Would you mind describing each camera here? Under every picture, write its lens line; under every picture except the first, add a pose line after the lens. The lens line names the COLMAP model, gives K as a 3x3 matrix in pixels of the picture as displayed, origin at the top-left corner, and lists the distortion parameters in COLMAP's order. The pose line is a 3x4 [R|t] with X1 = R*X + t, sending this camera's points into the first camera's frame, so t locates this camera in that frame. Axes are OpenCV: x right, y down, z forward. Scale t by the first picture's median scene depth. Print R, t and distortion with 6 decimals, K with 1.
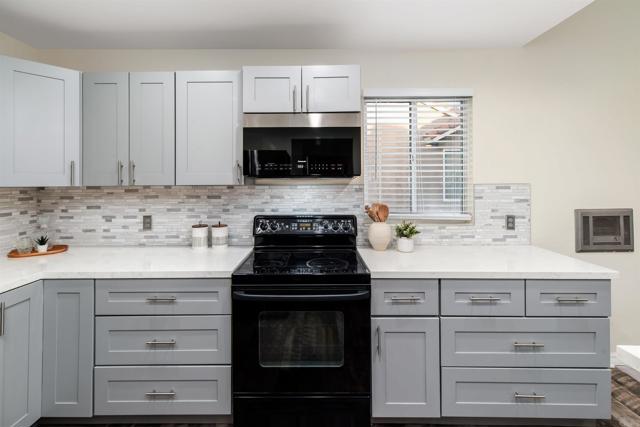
lens RADIAL K [[291.7, 0, 319.1], [0, 291.7, 179.9], [0, 0, 1]] dist [0.002778, 0.000036]
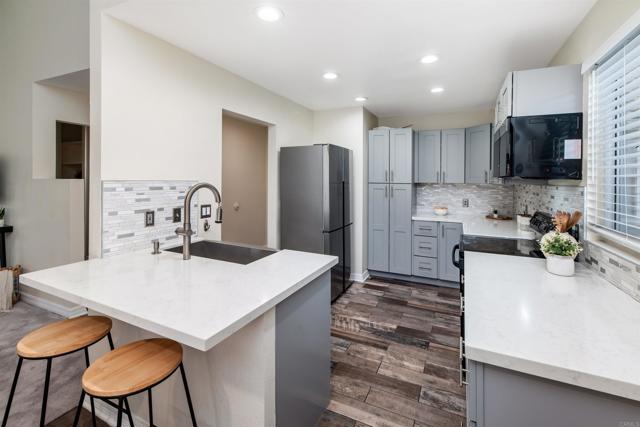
lens RADIAL K [[291.7, 0, 319.1], [0, 291.7, 179.9], [0, 0, 1]] dist [0.002778, 0.000036]
pose [[-0.425223, 0.000685, -0.905088, 1.164504], [0.001638, 0.999999, -0.000012, -0.004055], [0.905087, -0.001488, -0.425224, 0.691284]]
